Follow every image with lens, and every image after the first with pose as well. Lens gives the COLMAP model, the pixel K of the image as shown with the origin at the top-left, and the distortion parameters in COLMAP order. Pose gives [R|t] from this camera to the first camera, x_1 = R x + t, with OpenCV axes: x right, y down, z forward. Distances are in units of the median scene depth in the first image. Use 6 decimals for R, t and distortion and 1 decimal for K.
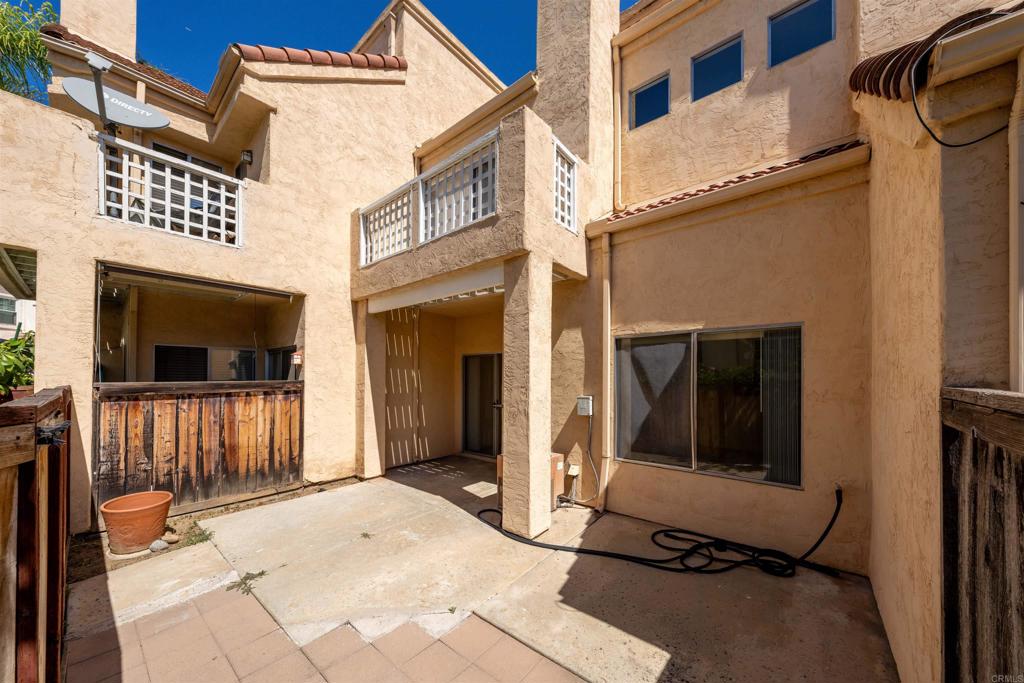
lens RADIAL K [[351.7, 0, 514.6], [0, 351.7, 376.3], [0, 0, 1]] dist [-0.000589, -0.000008]
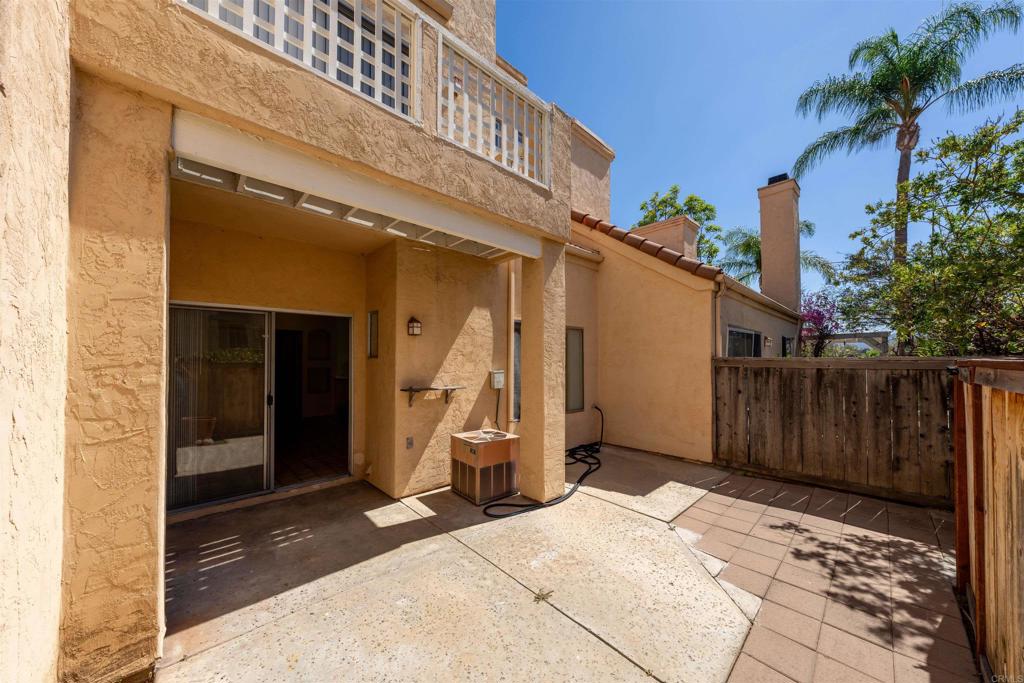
lens RADIAL K [[356.4, 0, 517.6], [0, 356.4, 355.1], [0, 0, 1]] dist [0.001519, 0.000178]
pose [[0.113482, 0.009529, 0.993494, -0.920526], [-0.006945, 0.999937, -0.008797, 0.017506], [-0.993516, -0.005901, 0.113541, 0.834294]]
